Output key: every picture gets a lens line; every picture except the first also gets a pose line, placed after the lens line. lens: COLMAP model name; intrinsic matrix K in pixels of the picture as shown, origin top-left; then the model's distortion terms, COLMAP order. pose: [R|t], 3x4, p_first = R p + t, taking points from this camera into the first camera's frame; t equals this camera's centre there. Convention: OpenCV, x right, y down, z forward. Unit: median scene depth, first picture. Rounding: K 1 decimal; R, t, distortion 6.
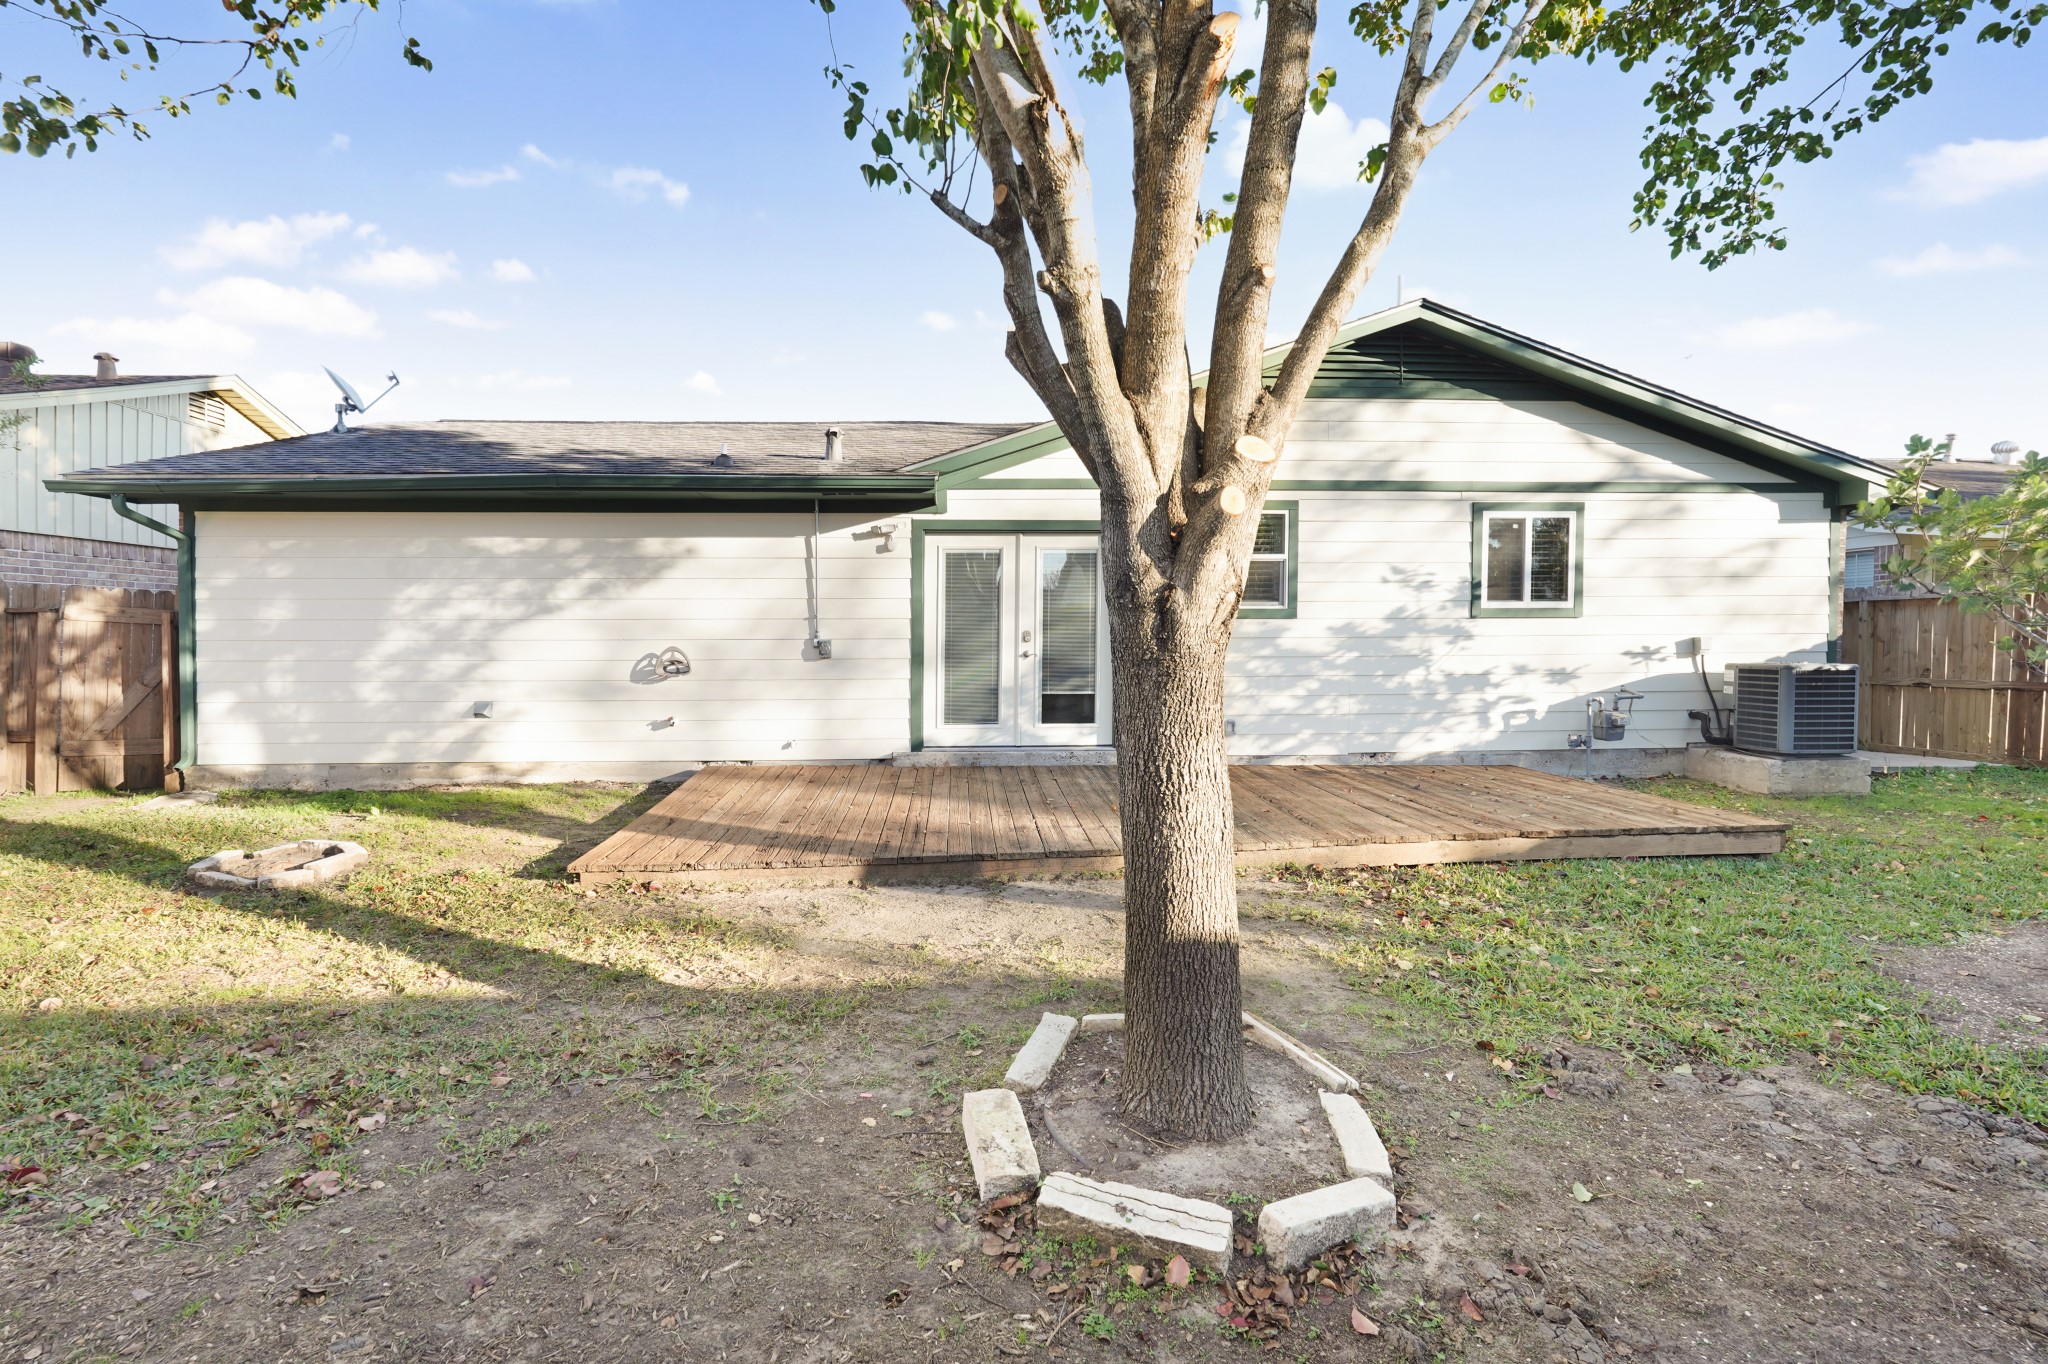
lens RADIAL K [[919.7, 0, 1028.3], [0, 919.7, 672.4], [0, 0, 1]] dist [-0.005549, 0.004137]
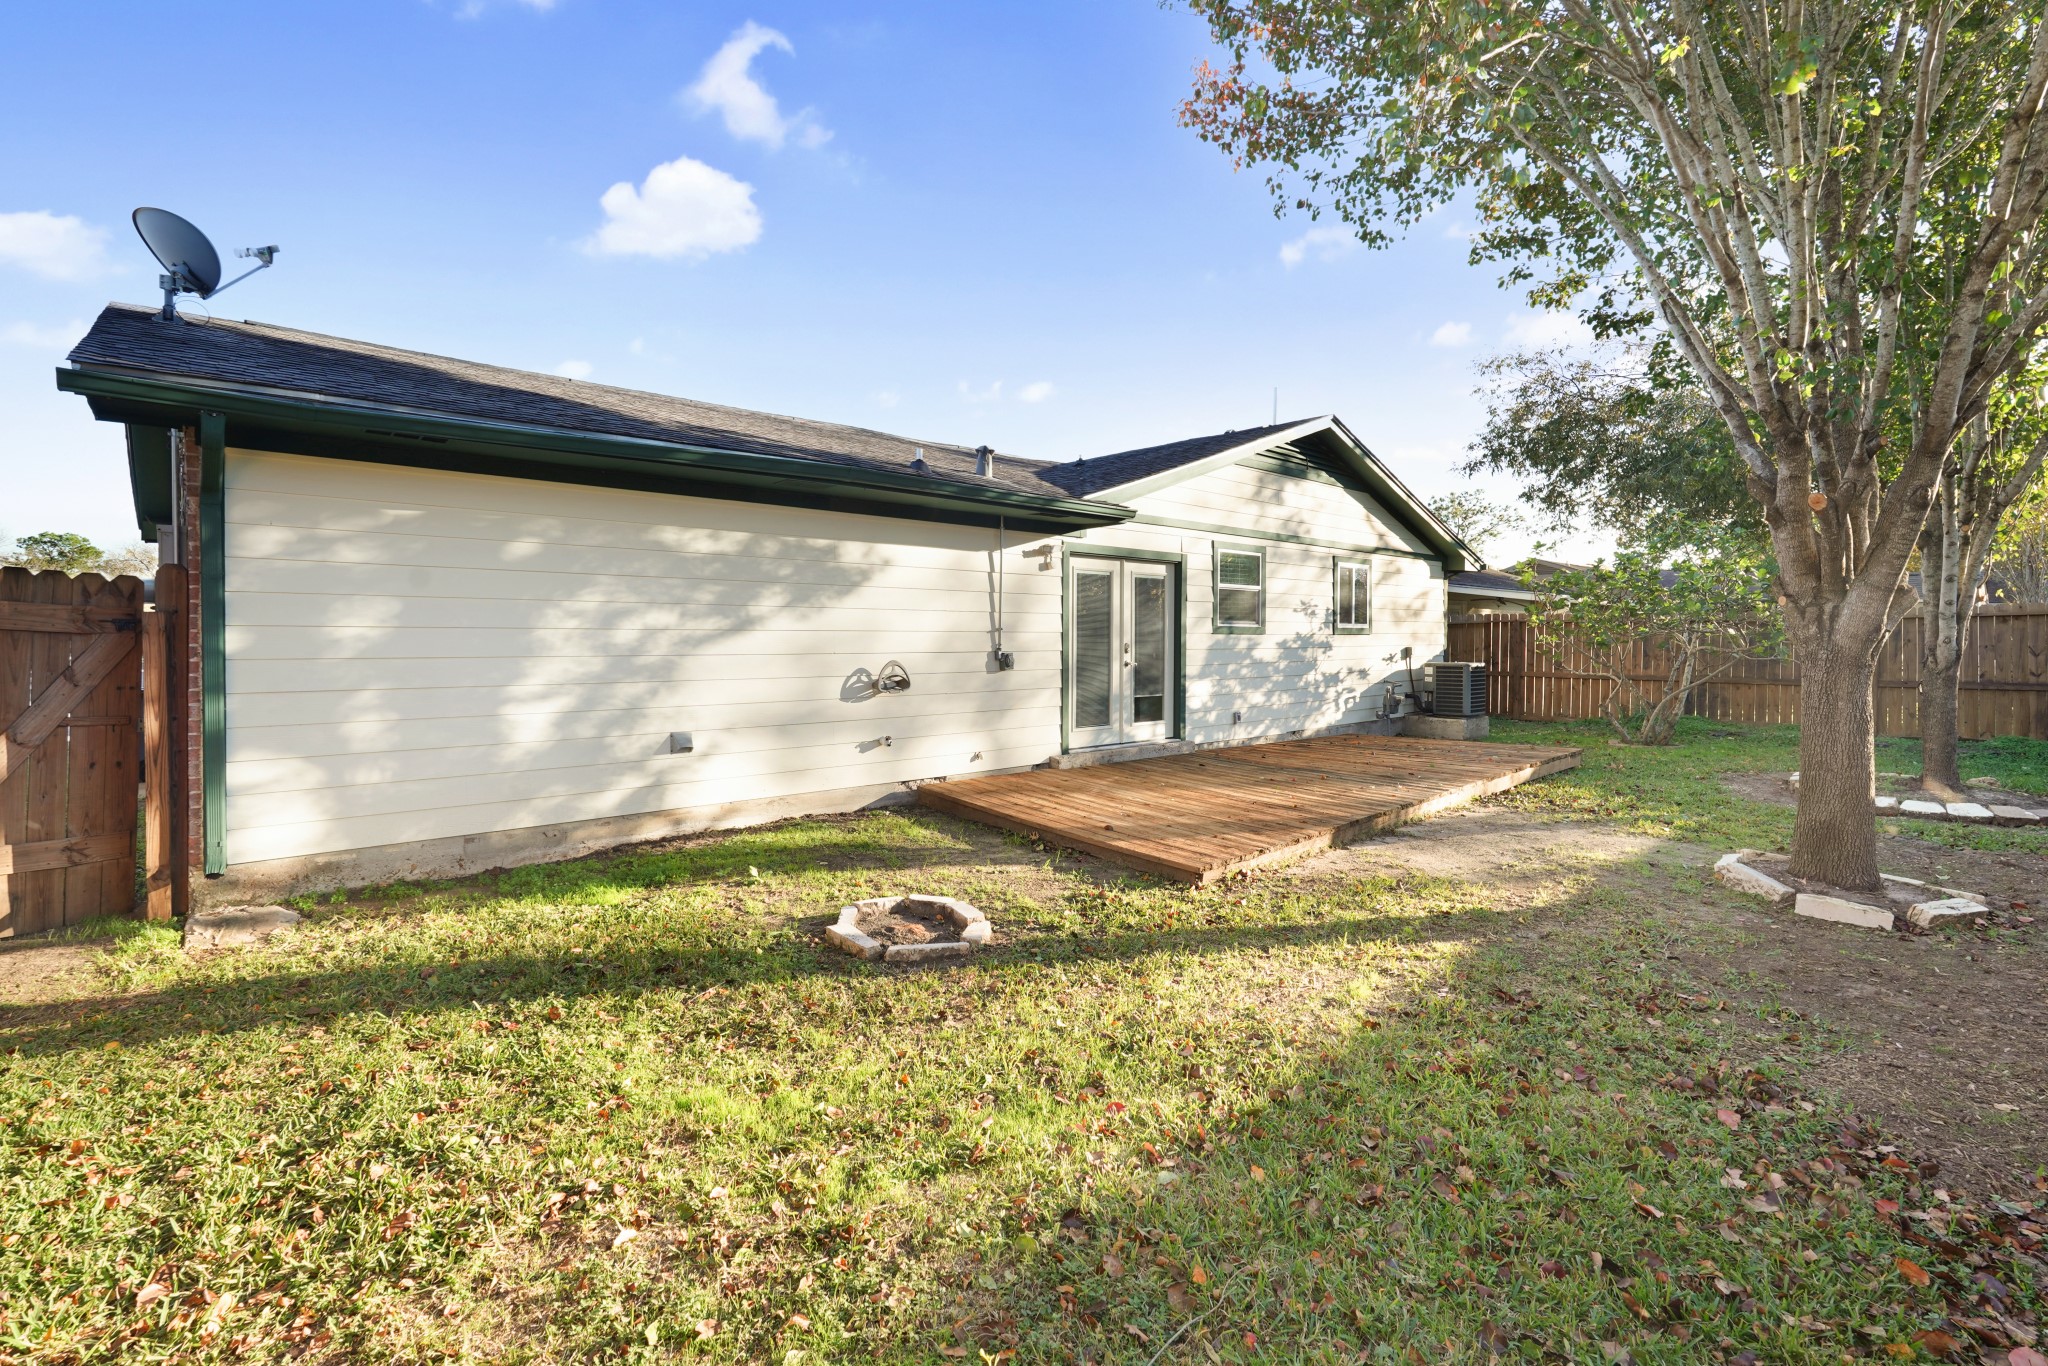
lens RADIAL K [[919.7, 0, 1032.1], [0, 919.7, 670.5], [0, 0, 1]] dist [-0.005549, 0.004137]
pose [[0.774558, -0.017969, 0.632247, -0.827922], [0.024695, 0.999693, -0.001841, -0.013119], [-0.632020, 0.017039, 0.774765, 0.183086]]
